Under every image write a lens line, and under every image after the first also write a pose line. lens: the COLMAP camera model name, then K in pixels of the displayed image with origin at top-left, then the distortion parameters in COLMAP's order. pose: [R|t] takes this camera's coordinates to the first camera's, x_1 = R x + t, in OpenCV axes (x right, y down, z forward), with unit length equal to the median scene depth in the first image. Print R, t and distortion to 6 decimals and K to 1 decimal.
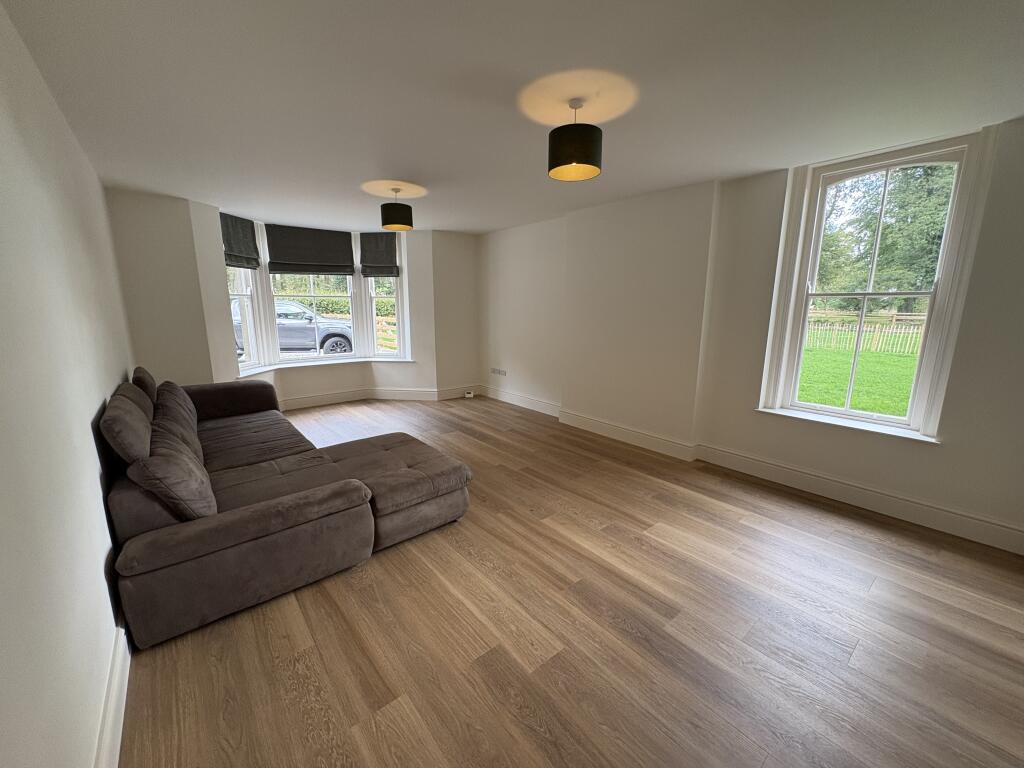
lens RADIAL K [[408.1, 0, 513.0], [0, 408.1, 381.6], [0, 0, 1]] dist [-0.001734, -0.000069]
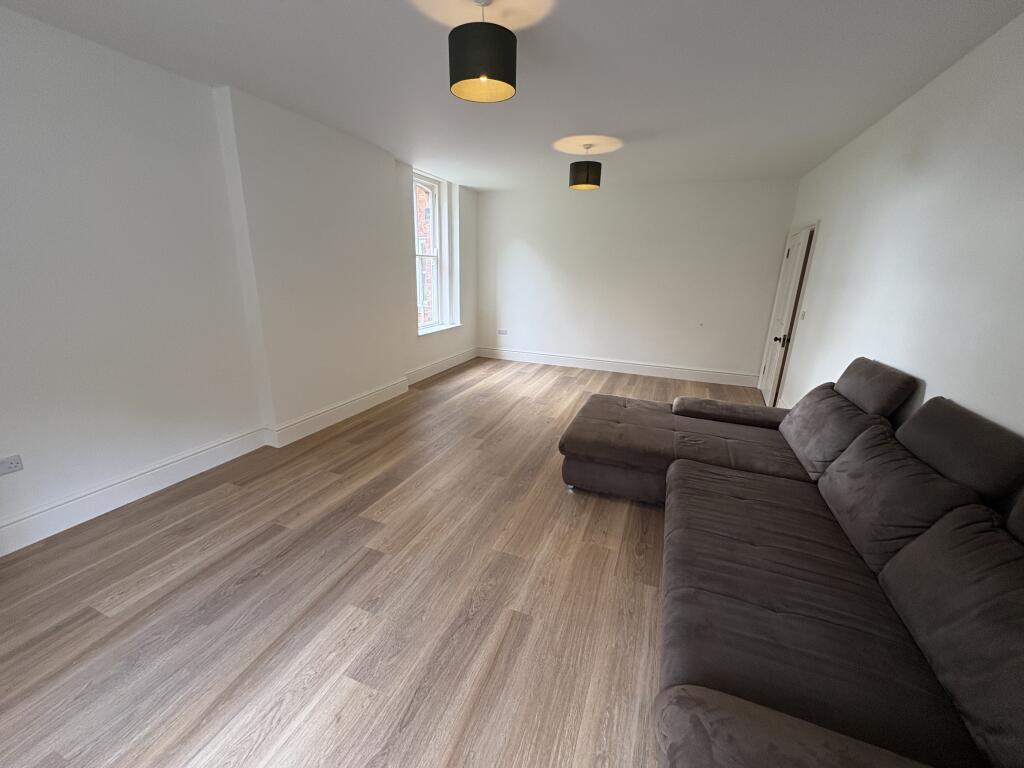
lens RADIAL K [[408.1, 0, 511.2], [0, 408.1, 384.7], [0, 0, 1]] dist [-0.001734, -0.000069]
pose [[-0.474912, -0.260577, 0.840570, -0.891188], [0.141598, 0.920086, 0.365228, -0.272393], [-0.868567, 0.292474, -0.400063, 1.446911]]
